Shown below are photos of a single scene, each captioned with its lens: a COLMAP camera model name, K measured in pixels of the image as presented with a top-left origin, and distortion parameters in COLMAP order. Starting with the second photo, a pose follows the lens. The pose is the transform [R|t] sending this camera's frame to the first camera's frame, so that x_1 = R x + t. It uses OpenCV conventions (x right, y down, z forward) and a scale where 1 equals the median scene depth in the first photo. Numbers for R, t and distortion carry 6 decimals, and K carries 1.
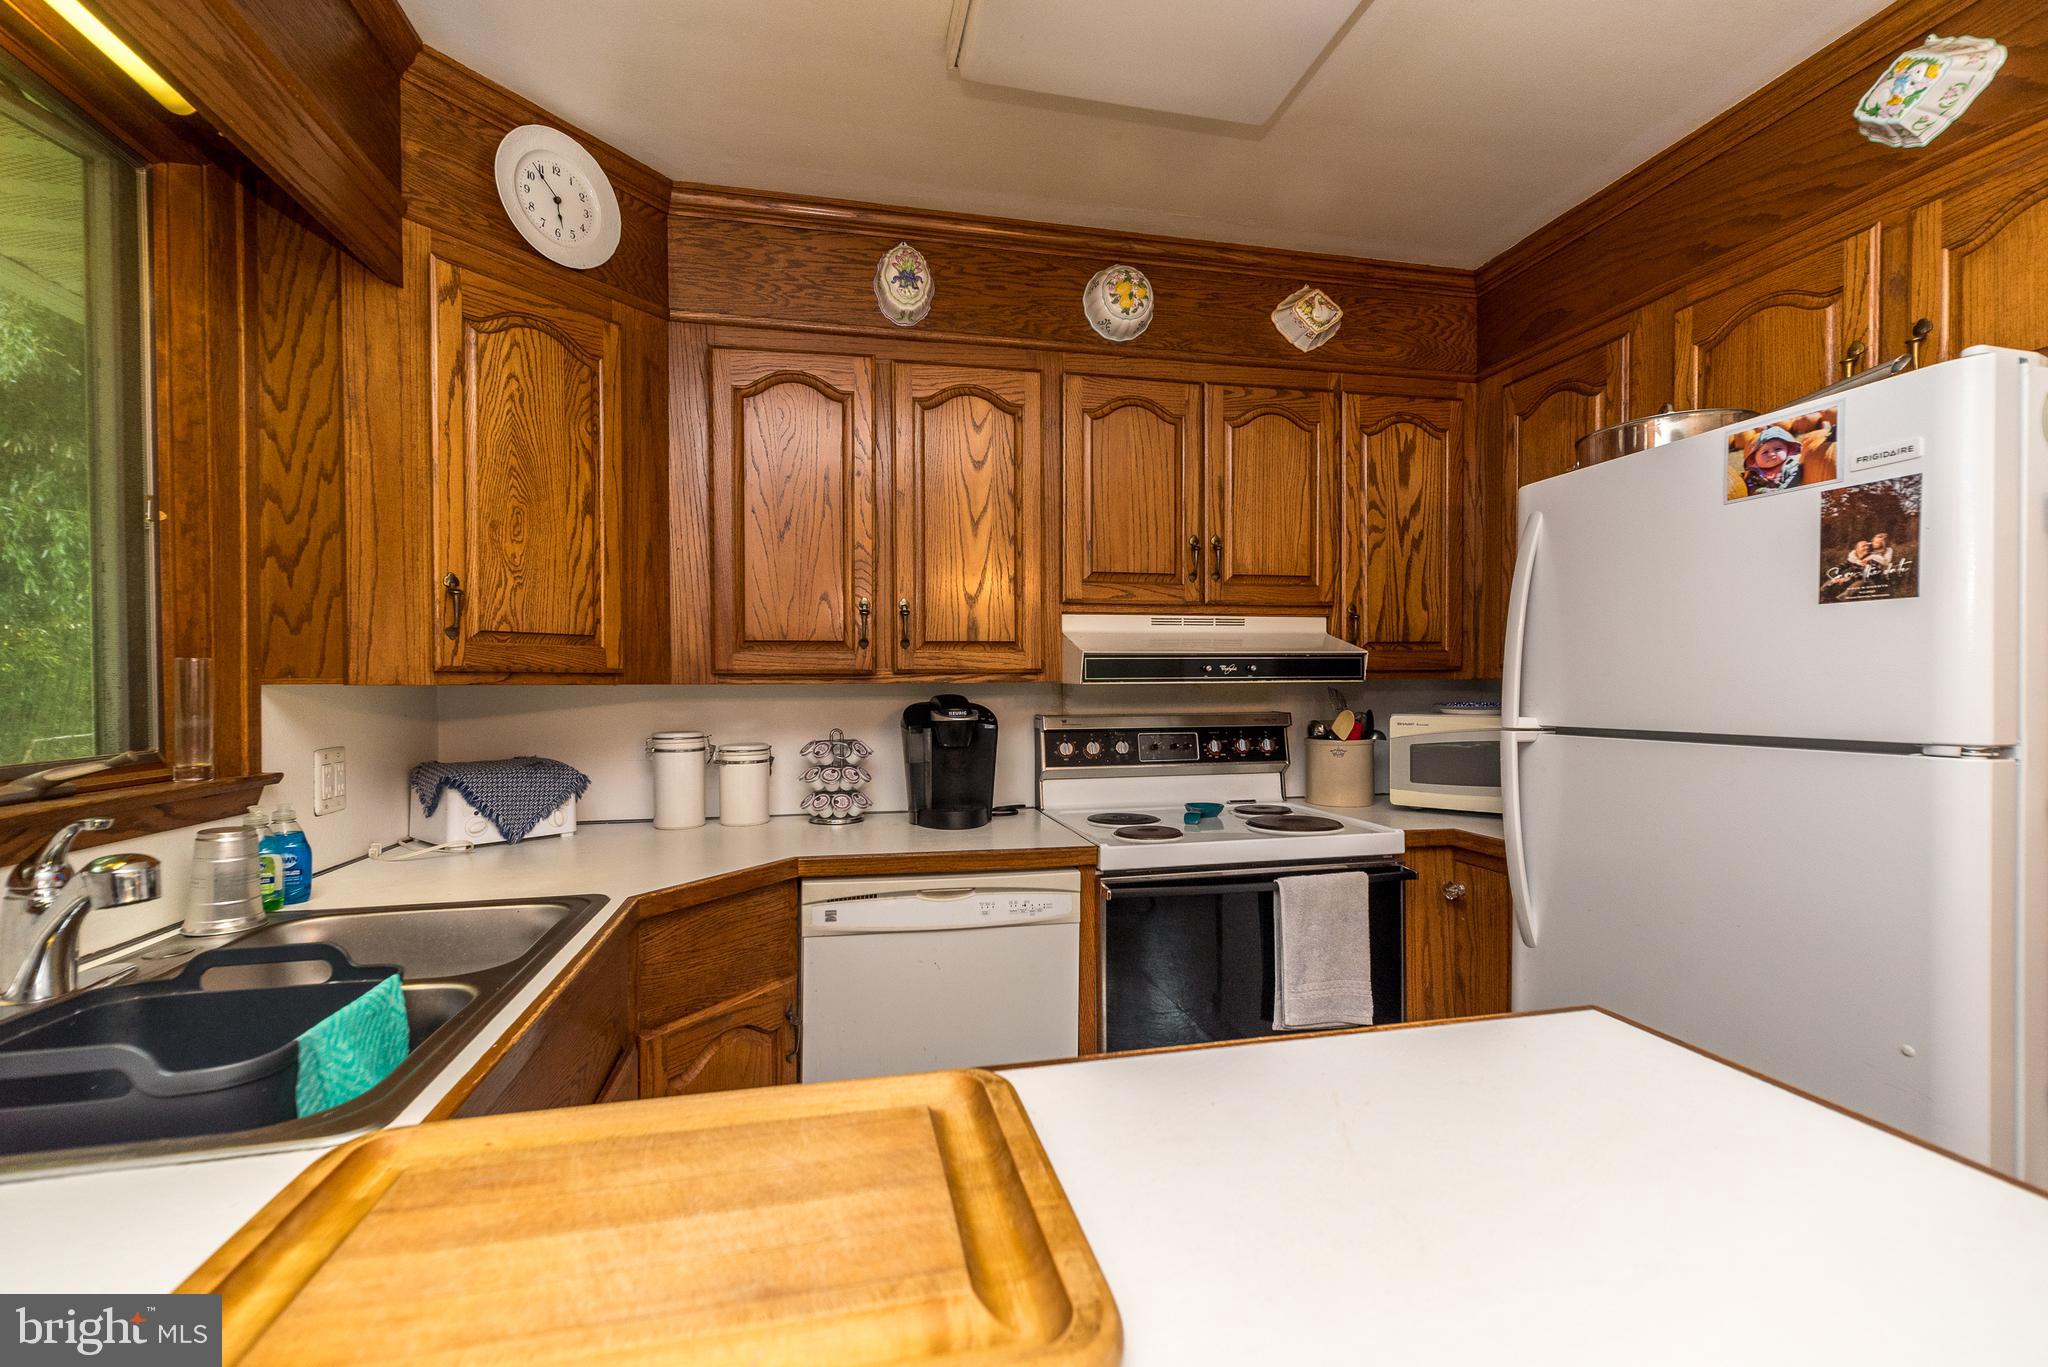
lens RADIAL K [[894.1, 0, 1020.7], [0, 894.1, 694.4], [0, 0, 1]] dist [0.003821, 0.000868]
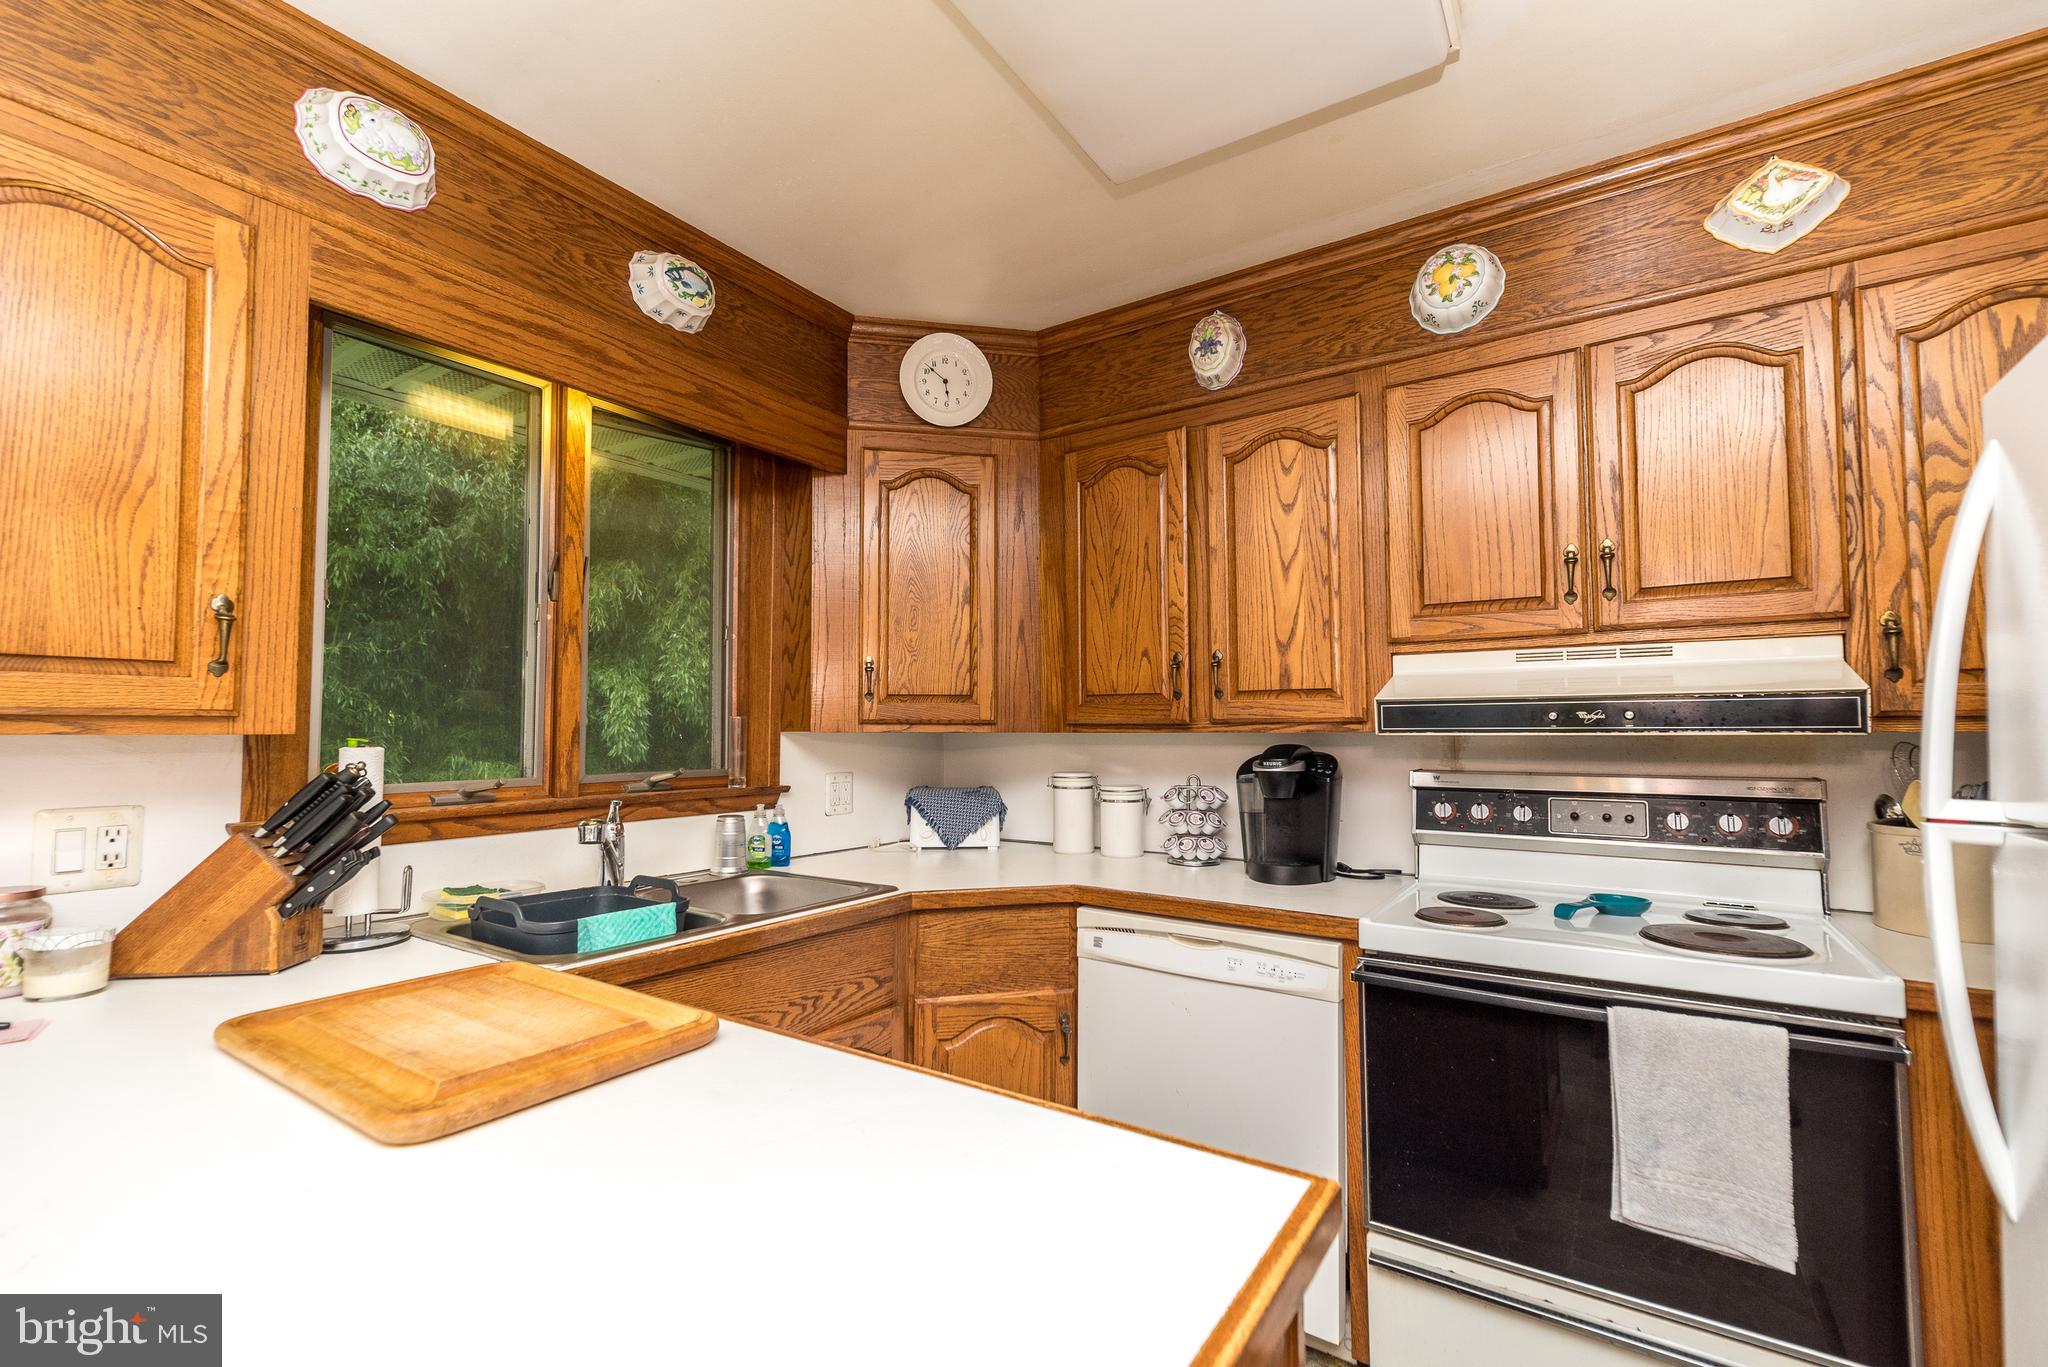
lens RADIAL K [[894.1, 0, 1020.7], [0, 894.1, 694.4], [0, 0, 1]] dist [0.003821, 0.000868]
pose [[0.684193, -0.024574, -0.728887, 0.477489], [-0.011537, 0.998942, -0.044508, -0.008120], [0.729210, 0.038861, 0.683186, 0.139707]]
